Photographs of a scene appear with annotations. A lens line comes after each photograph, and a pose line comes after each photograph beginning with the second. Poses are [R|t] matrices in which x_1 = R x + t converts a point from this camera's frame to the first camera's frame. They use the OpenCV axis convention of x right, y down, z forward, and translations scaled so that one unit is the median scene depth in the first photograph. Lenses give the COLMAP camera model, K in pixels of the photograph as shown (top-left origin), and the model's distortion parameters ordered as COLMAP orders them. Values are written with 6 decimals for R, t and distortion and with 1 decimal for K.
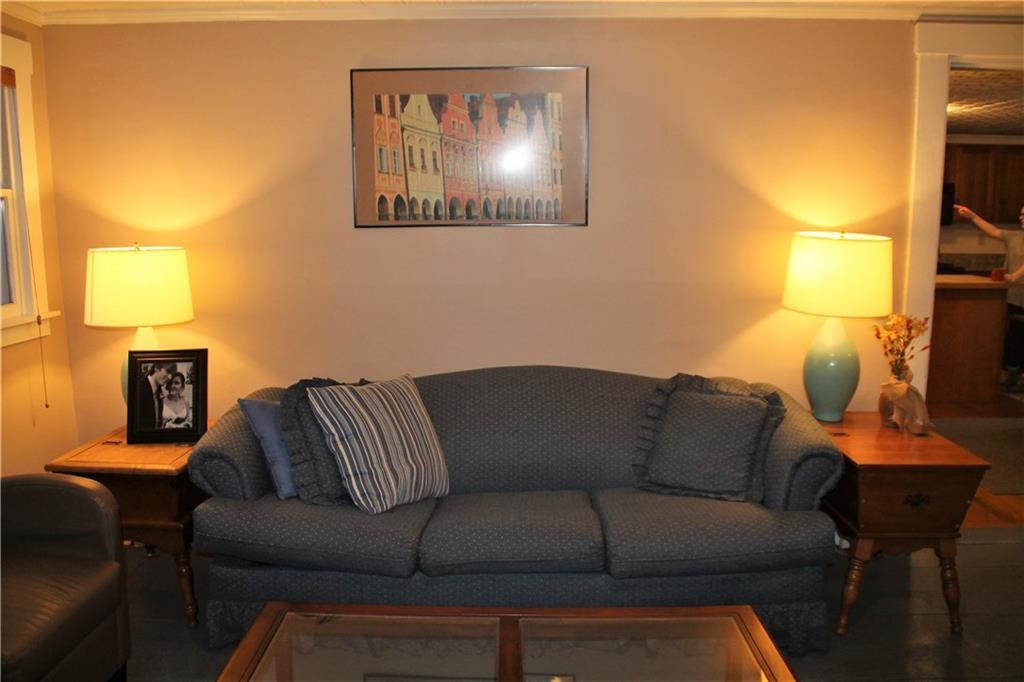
lens RADIAL K [[879.5, 0, 512.1], [0, 879.5, 343.6], [0, 0, 1]] dist [-0.147374, 0.016003]
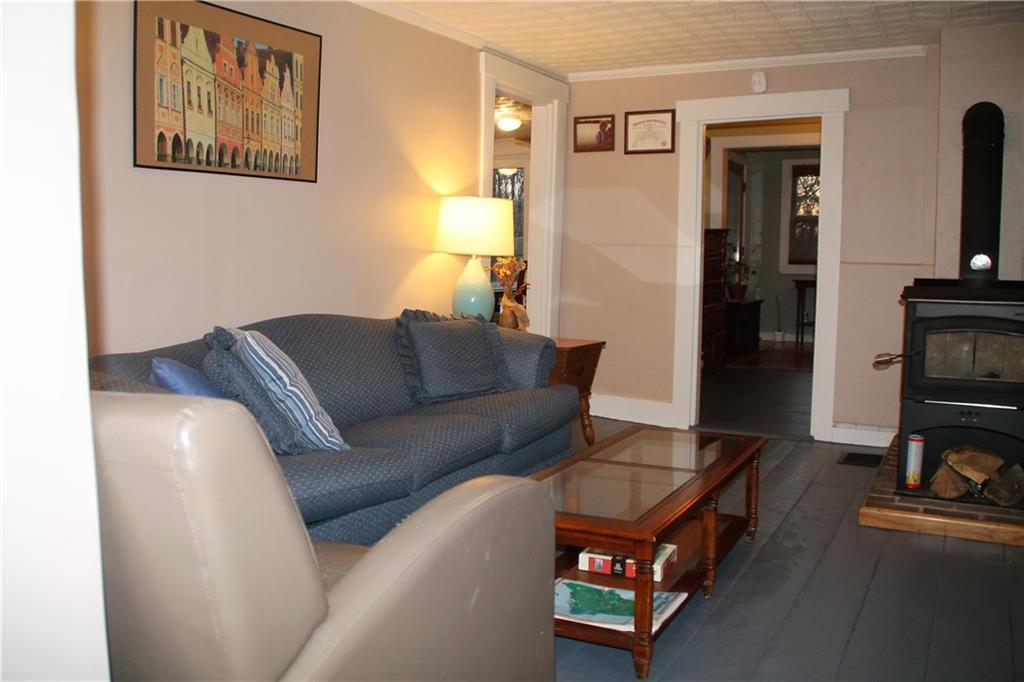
lens RADIAL K [[879.5, 0, 511.4], [0, 879.5, 338.2], [0, 0, 1]] dist [-0.147374, 0.016003]
pose [[0.430316, -0.083741, 0.898785, -0.787331], [0.082180, 0.995187, 0.053377, 0.018885], [-0.898929, 0.050894, 0.435127, 0.327268]]
